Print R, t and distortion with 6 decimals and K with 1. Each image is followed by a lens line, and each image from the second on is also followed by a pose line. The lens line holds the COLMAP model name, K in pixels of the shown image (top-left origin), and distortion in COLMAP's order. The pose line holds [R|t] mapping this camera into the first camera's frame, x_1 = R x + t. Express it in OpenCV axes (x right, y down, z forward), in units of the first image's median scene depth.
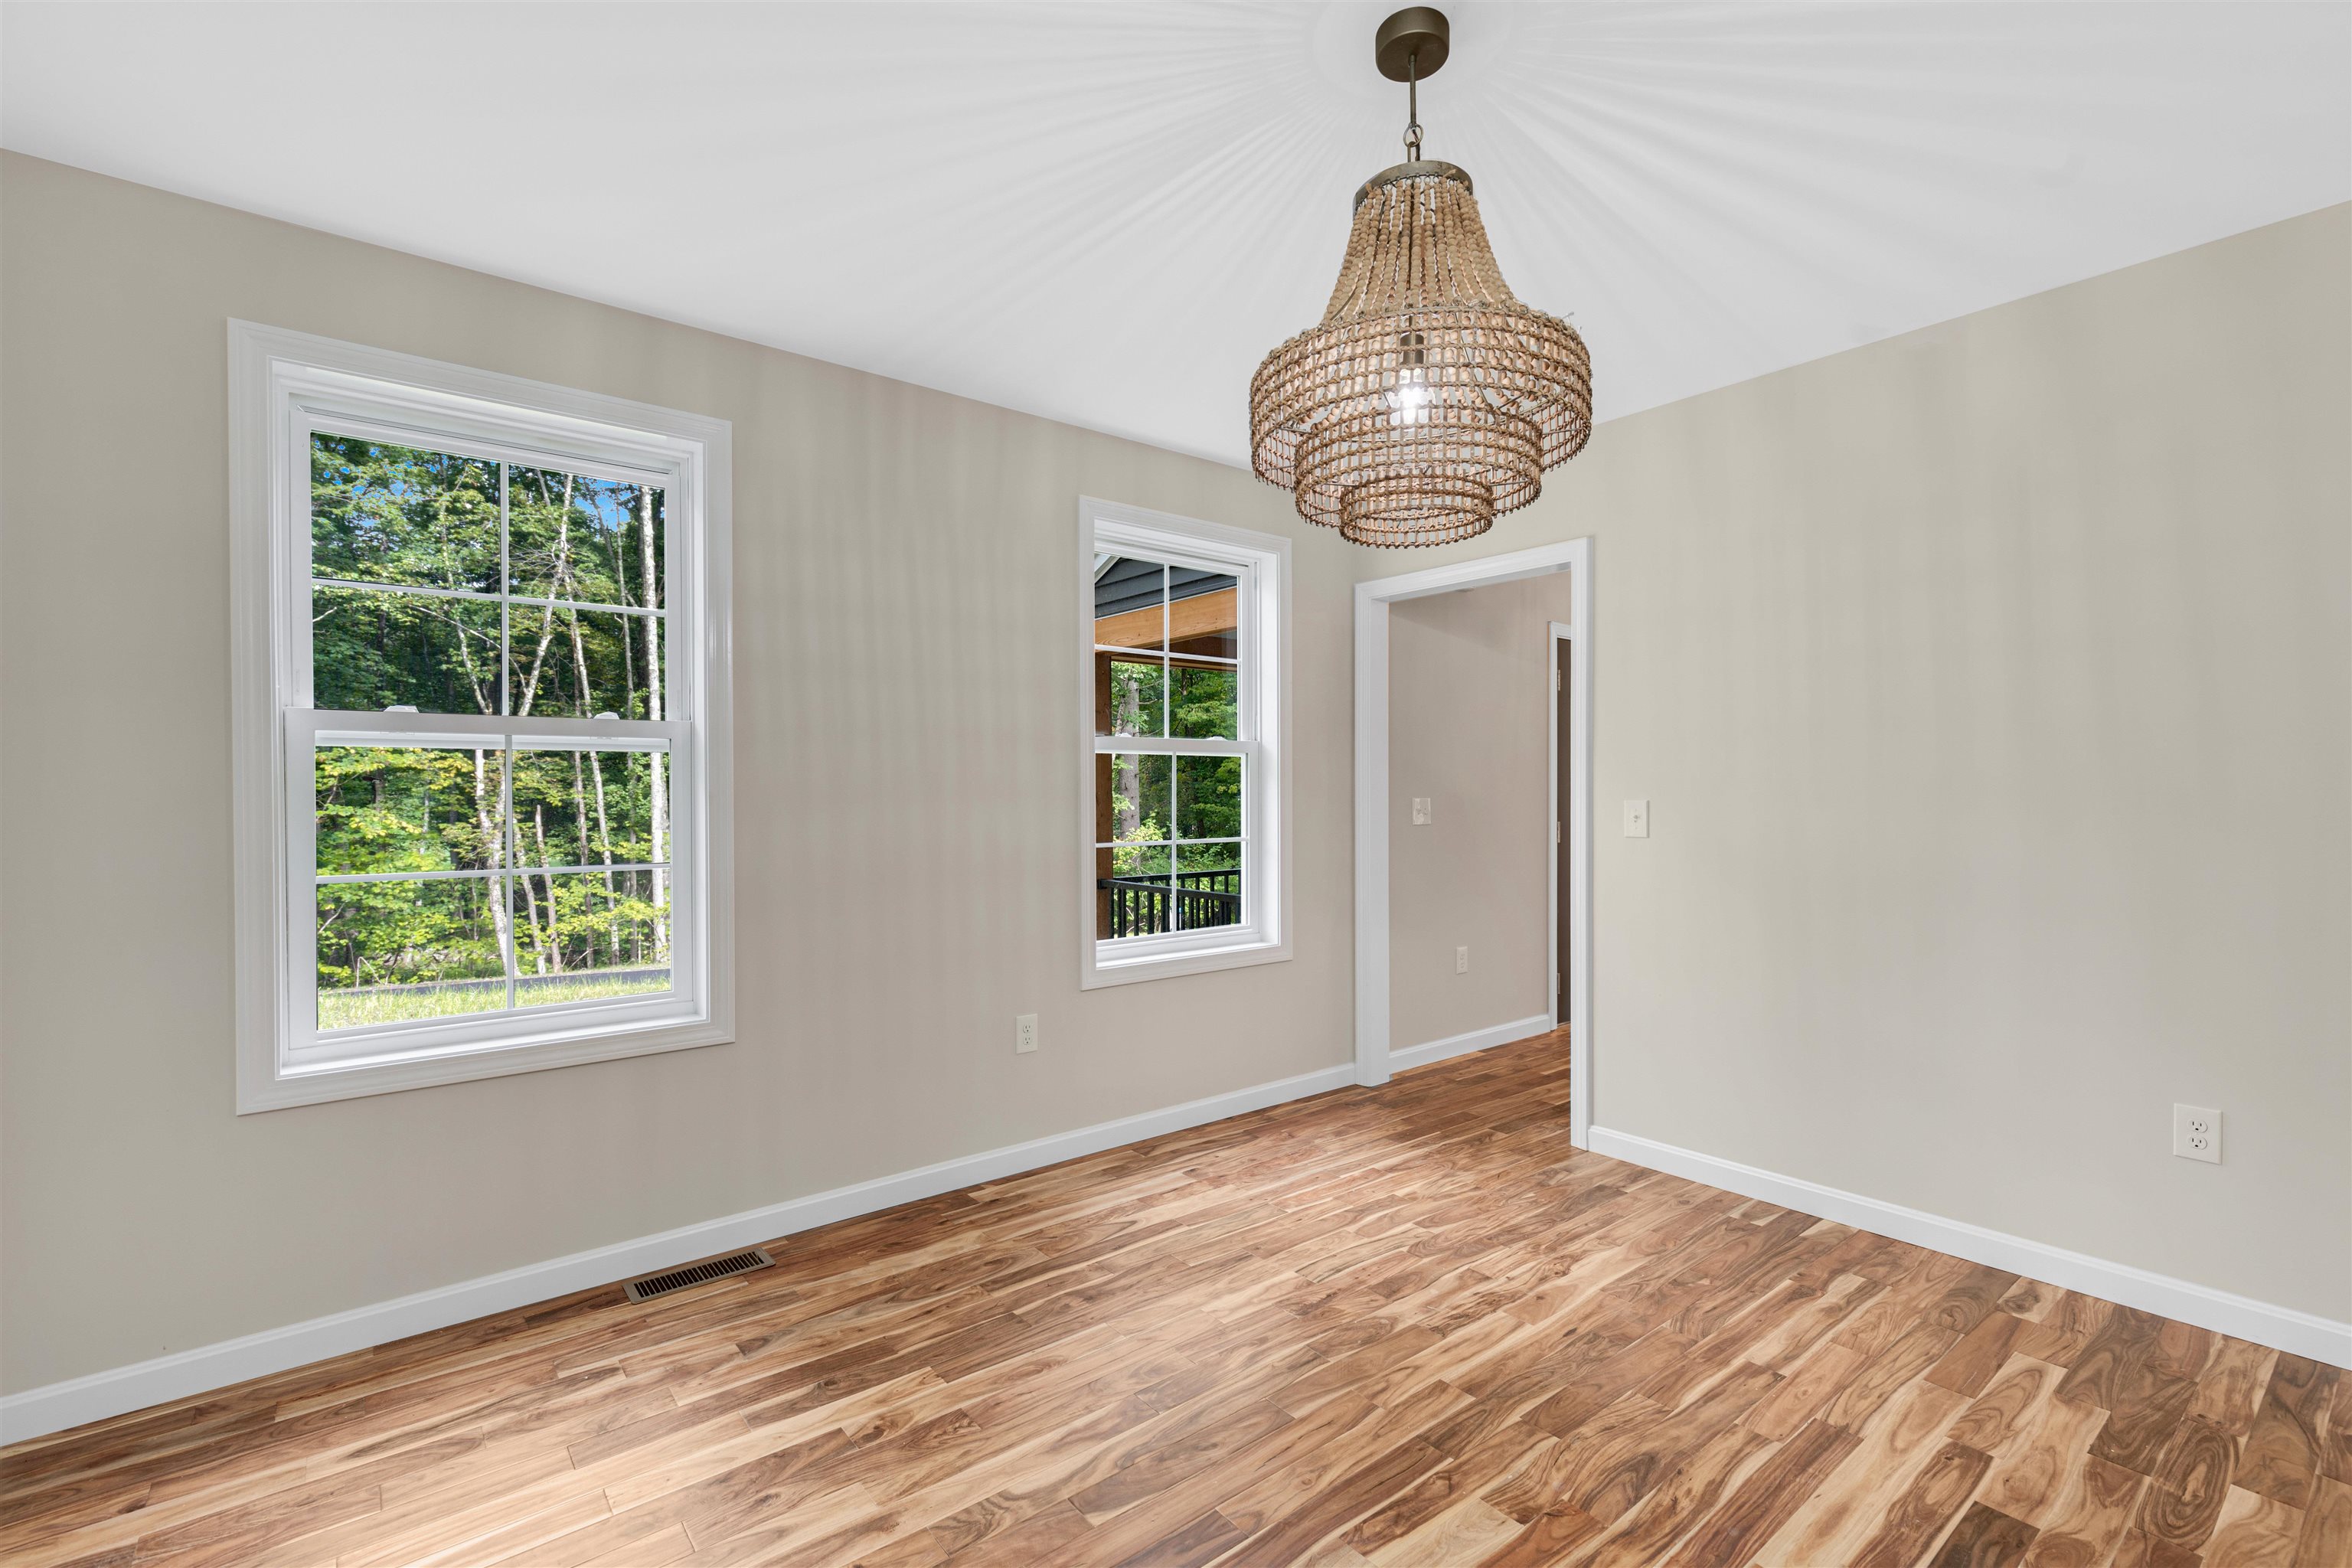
lens RADIAL K [[1040.4, 0, 1187.9], [0, 1040.4, 790.4], [0, 0, 1]] dist [0.011177, -0.001472]
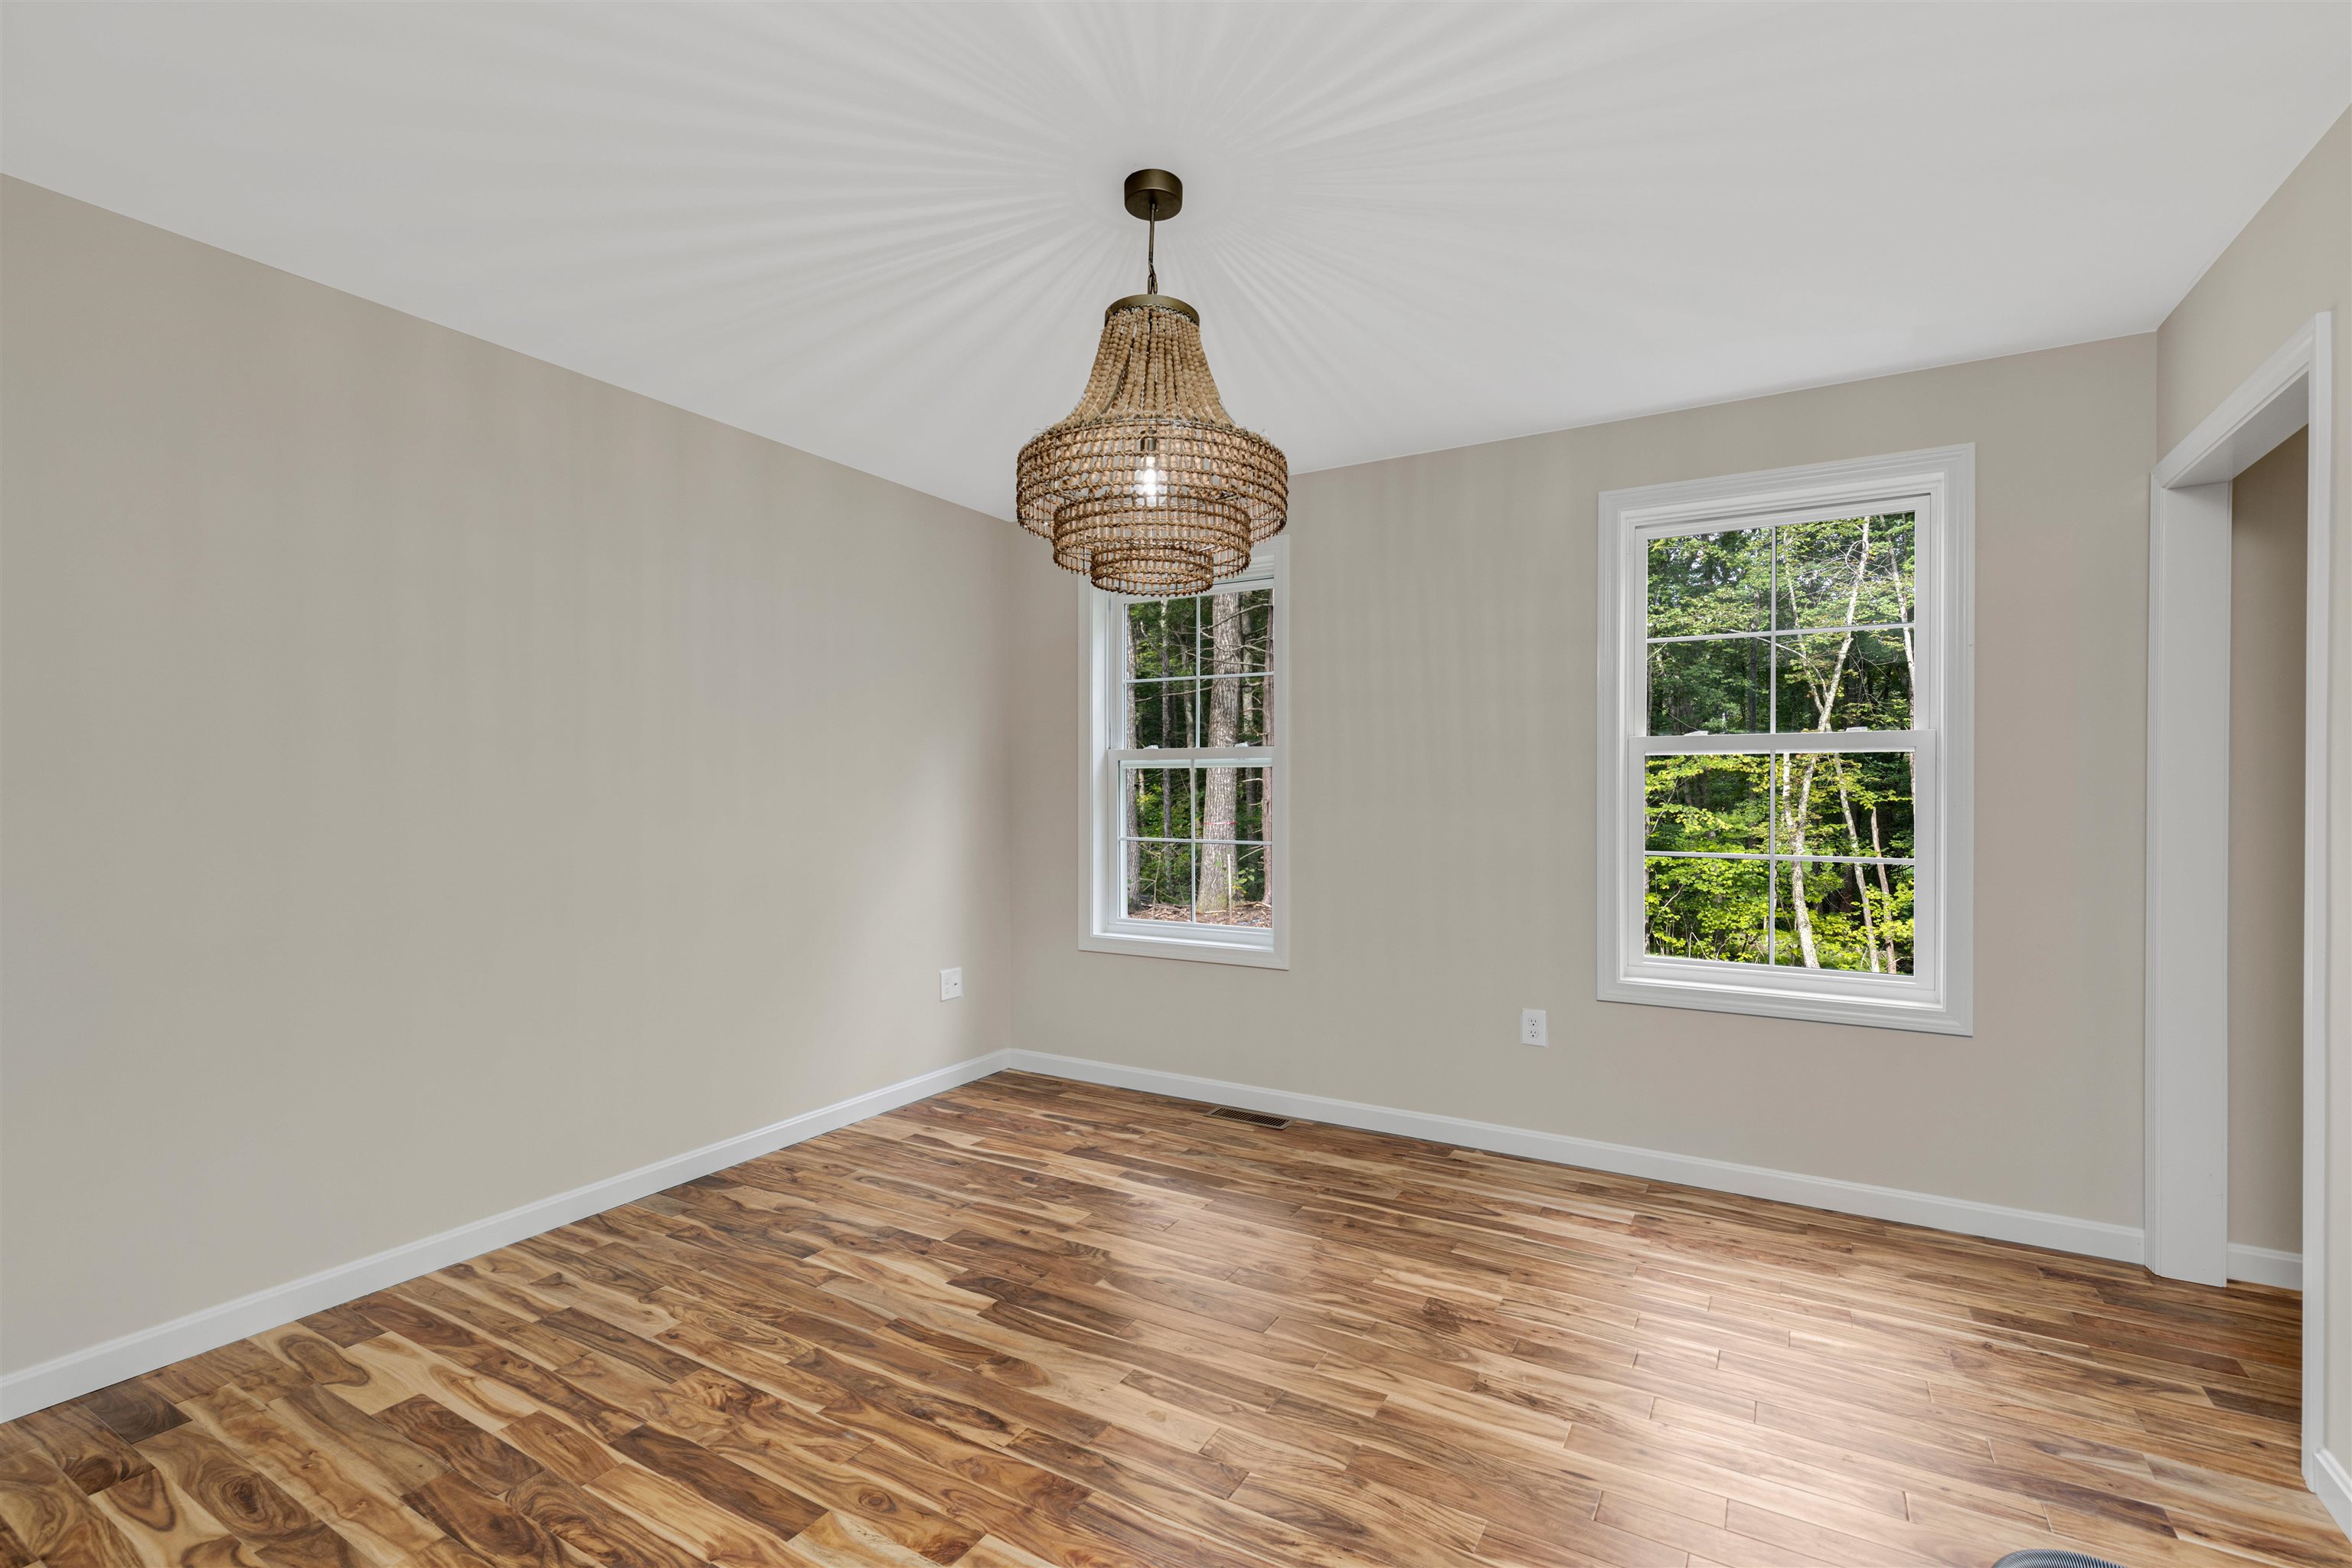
lens RADIAL K [[1040.4, 0, 1191.7], [0, 1040.4, 792.6], [0, 0, 1]] dist [0.011177, -0.001472]
pose [[0.362000, 0.003059, -0.932173, 0.719197], [-0.001441, 0.999995, 0.002722, -0.005674], [0.932177, 0.000358, 0.362003, 0.308381]]
